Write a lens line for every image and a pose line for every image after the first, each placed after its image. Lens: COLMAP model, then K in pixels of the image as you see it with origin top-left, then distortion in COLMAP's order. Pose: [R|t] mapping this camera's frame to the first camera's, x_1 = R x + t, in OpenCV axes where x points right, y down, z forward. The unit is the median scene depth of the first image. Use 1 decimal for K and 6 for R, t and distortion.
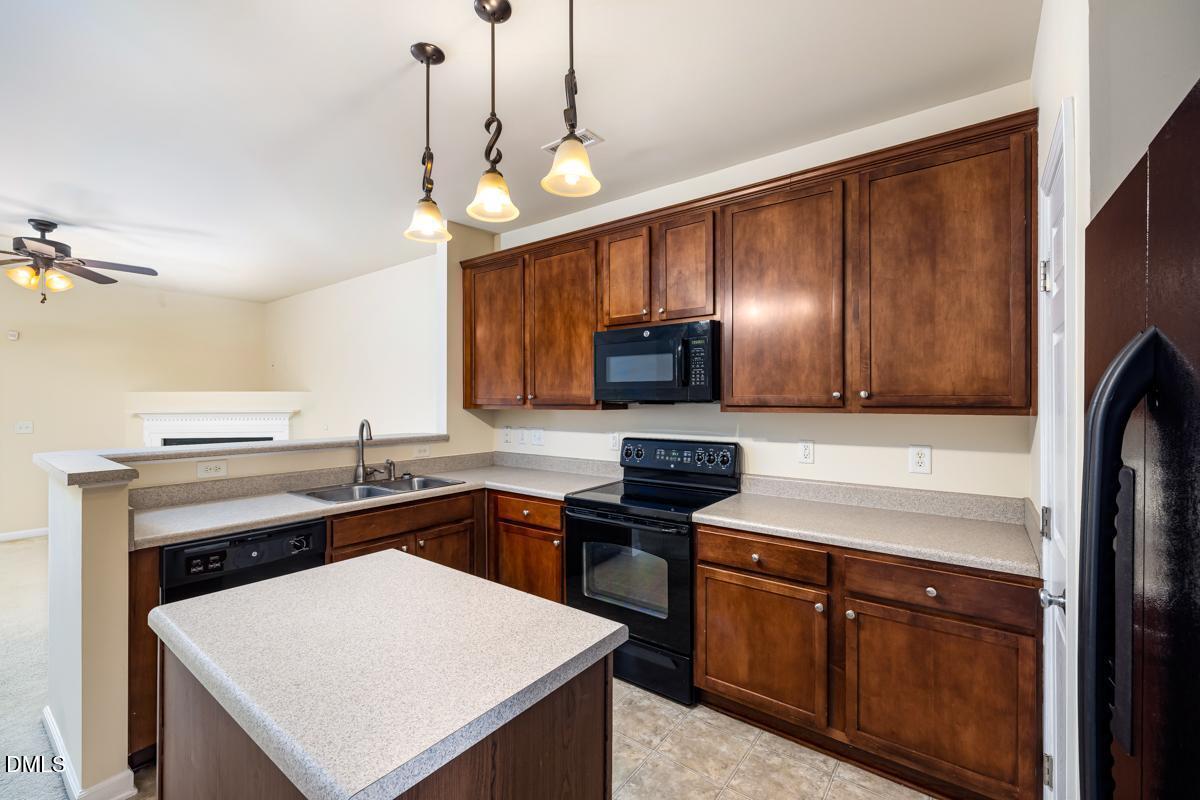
lens RADIAL K [[501.7, 0, 596.9], [0, 501.7, 397.0], [0, 0, 1]] dist [-0.001575, -0.000073]
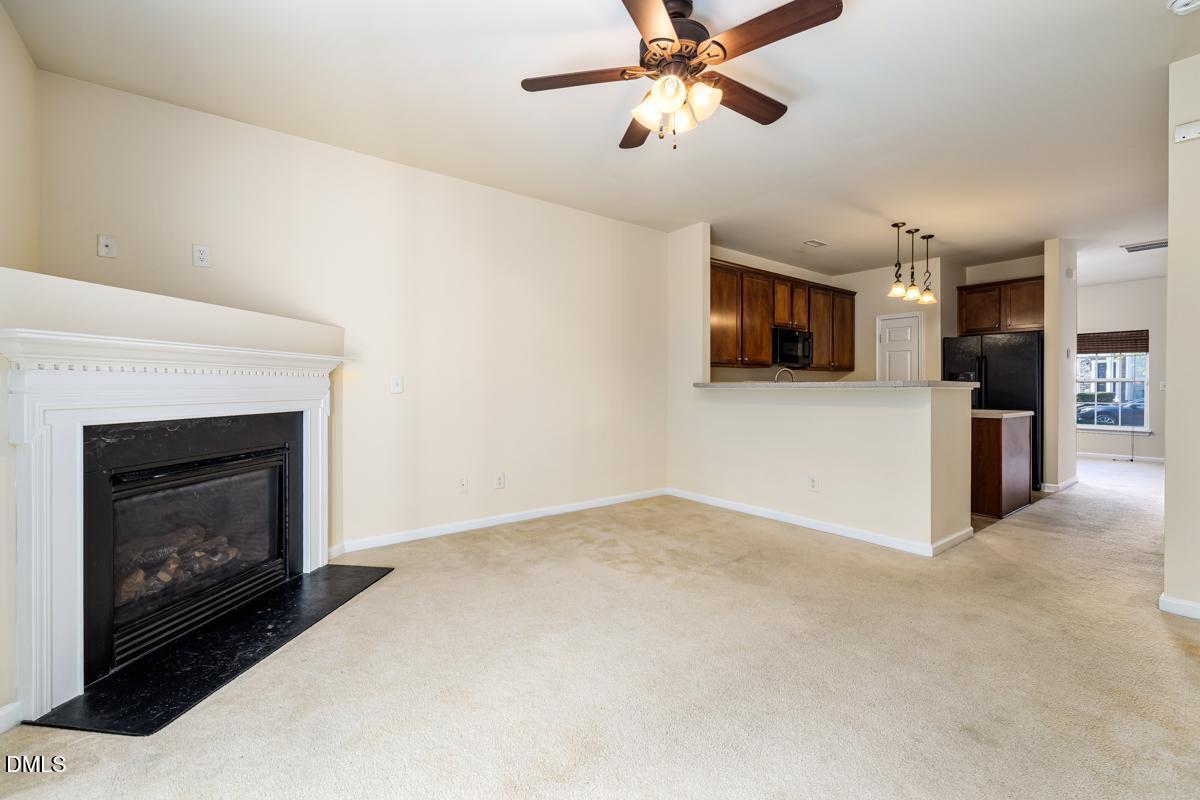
lens RADIAL K [[504.9, 0, 601.5], [0, 504.9, 385.0], [0, 0, 1]] dist [-0.000412, 0.000082]
pose [[0.261523, 0.000622, 0.965197, -2.319154], [-0.012420, 0.999919, 0.002721, 0.106820], [-0.965117, -0.012699, 0.261509, 1.278981]]
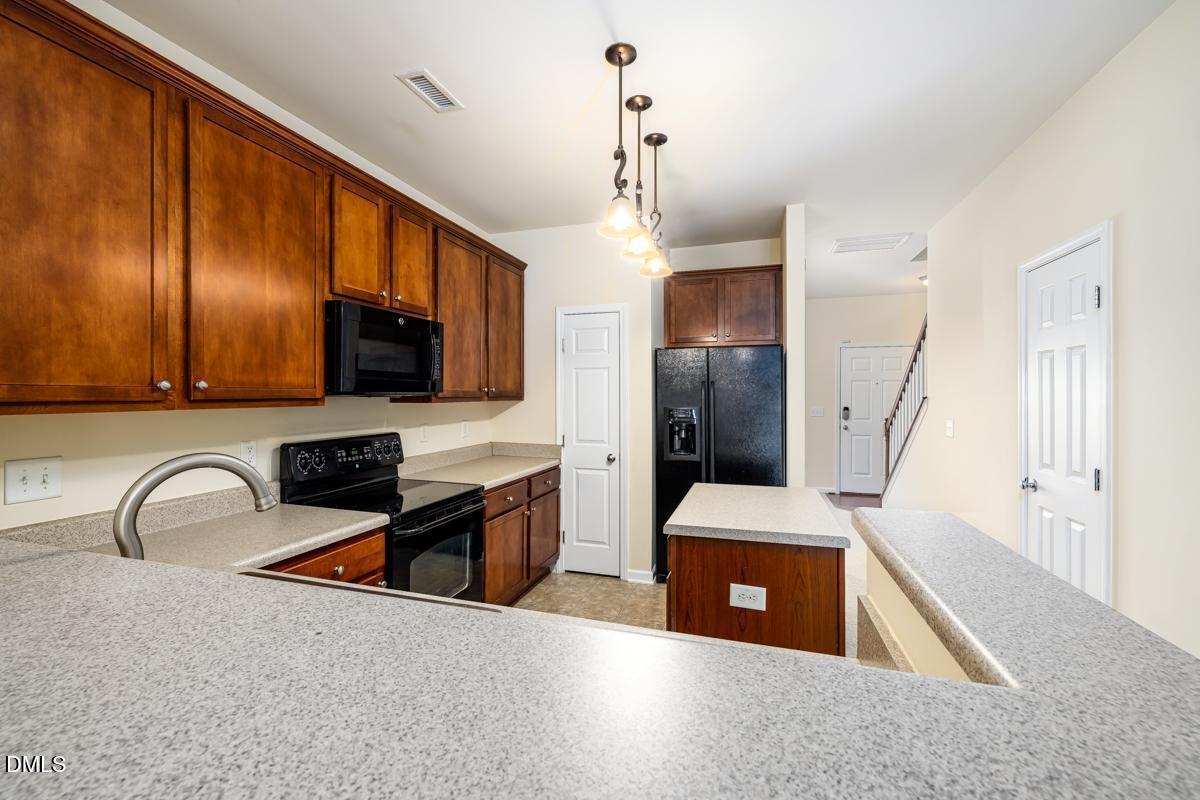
lens RADIAL K [[501.7, 0, 596.9], [0, 501.7, 397.0], [0, 0, 1]] dist [-0.001575, -0.000073]
pose [[-0.334260, -0.003833, 0.942473, -0.926095], [-0.007843, 0.999968, 0.001285, 0.011057], [-0.942448, -0.006963, -0.334279, 0.993331]]
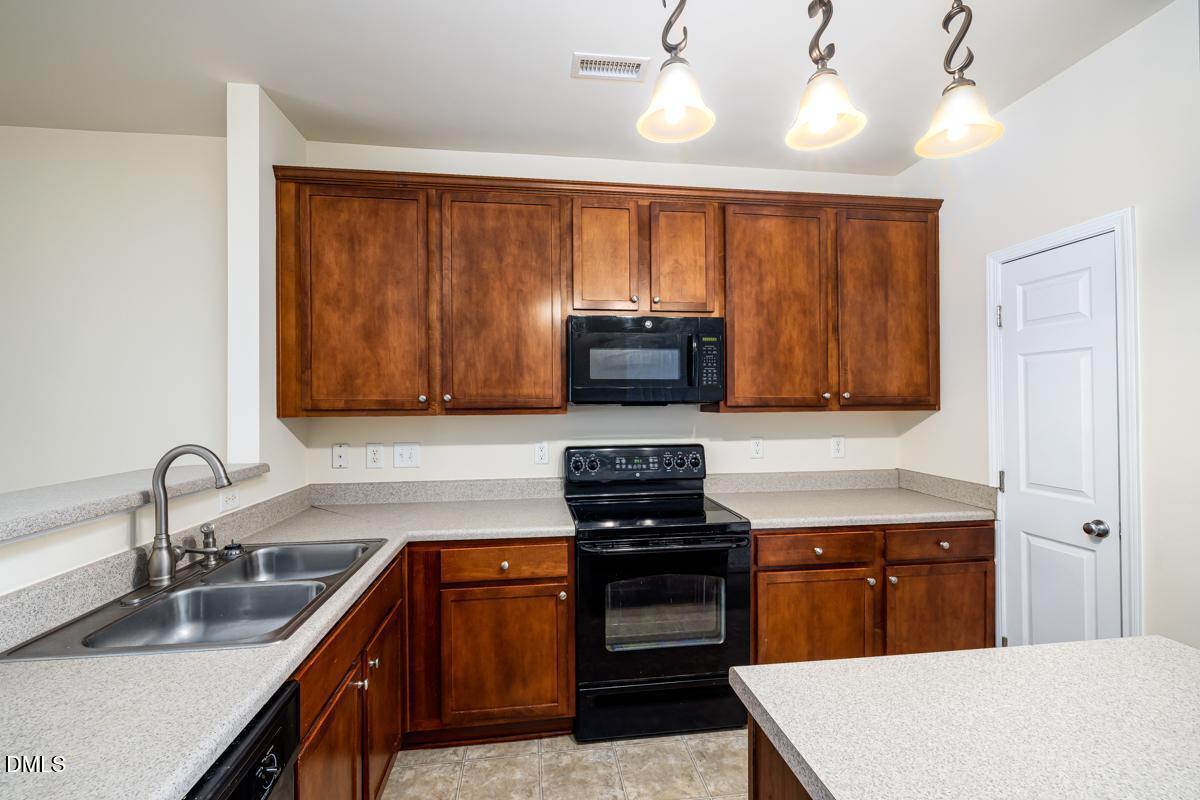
lens RADIAL K [[501.7, 0, 596.9], [0, 501.7, 397.0], [0, 0, 1]] dist [-0.001575, -0.000073]
pose [[0.710184, 0.002851, 0.704011, -0.589397], [0.000432, 0.999990, -0.004485, 0.003187], [-0.704016, 0.003489, 0.710175, 0.459615]]
